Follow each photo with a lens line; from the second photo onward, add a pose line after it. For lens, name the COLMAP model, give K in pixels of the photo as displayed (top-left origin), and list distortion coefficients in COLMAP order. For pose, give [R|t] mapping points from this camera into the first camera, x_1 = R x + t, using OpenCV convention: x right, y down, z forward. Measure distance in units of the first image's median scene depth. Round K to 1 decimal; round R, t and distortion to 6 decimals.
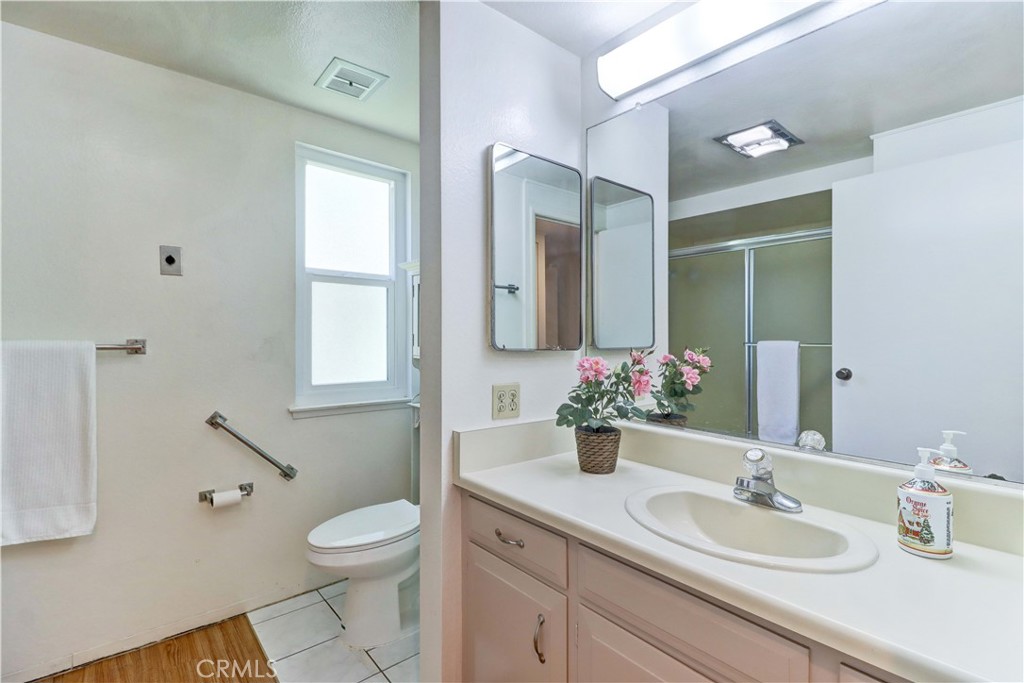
lens RADIAL K [[468.6, 0, 512.0], [0, 468.6, 341.5], [0, 0, 1]] dist [0.000501, -0.000096]
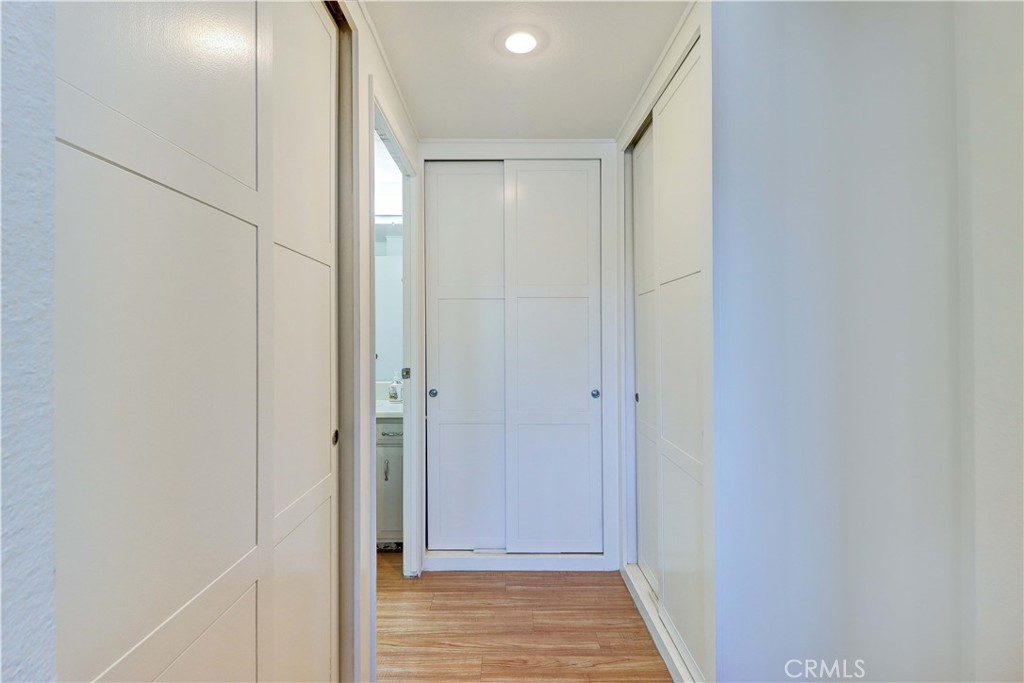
lens RADIAL K [[477.6, 0, 512.0], [0, 477.6, 341.5], [0, 0, 1]] dist [0.003049, 0.000259]
pose [[0.635319, -0.008661, 0.772201, -0.960874], [0.008640, 0.999954, 0.004106, 0.007810], [-0.772201, 0.004063, 0.635365, -1.420820]]
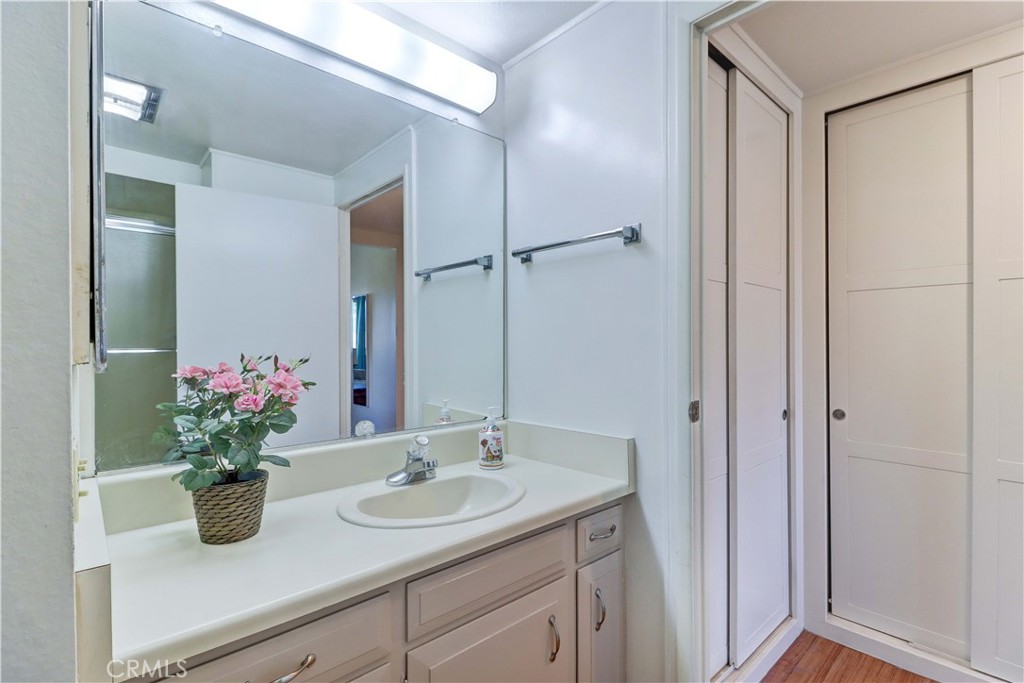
lens RADIAL K [[477.6, 0, 512.0], [0, 477.6, 341.5], [0, 0, 1]] dist [0.003049, 0.000259]
pose [[-0.036904, -0.000069, 0.999319, -0.698638], [0.008332, 0.999965, 0.000376, -0.010564], [-0.999284, 0.008340, -0.036902, 0.788547]]
